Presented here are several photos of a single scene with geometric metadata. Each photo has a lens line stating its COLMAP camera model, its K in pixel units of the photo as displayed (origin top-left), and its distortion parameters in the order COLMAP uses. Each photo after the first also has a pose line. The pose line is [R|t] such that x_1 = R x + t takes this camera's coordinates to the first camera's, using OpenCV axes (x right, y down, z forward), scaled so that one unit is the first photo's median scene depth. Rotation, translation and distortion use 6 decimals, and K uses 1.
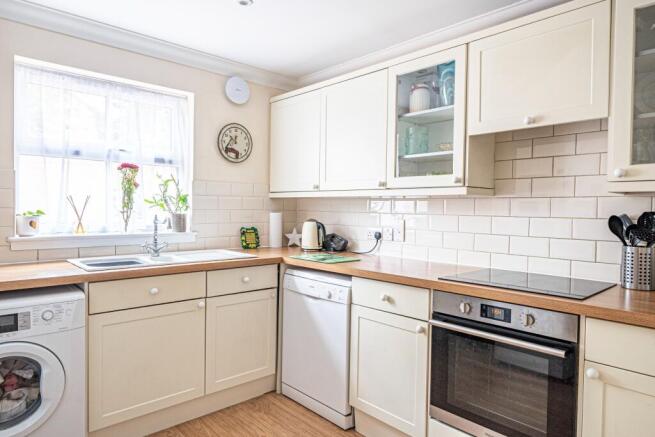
lens RADIAL K [[409.4, 0, 324.9], [0, 409.4, 216.0], [0, 0, 1]] dist [0.001444, 0.001336]
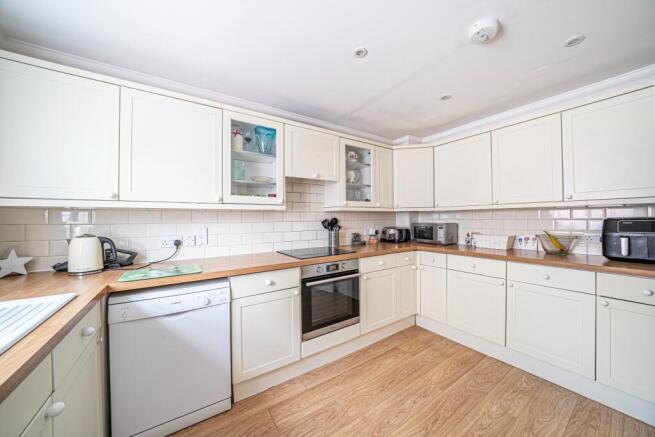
lens RADIAL K [[225.5, 0, 326.0], [0, 225.5, 217.4], [0, 0, 1]] dist [-0.019933, 0.000188]
pose [[0.162299, -0.012764, 0.986659, -0.532370], [0.029430, 0.999534, 0.008089, -0.020900], [-0.986303, 0.027724, 0.162599, 0.627624]]
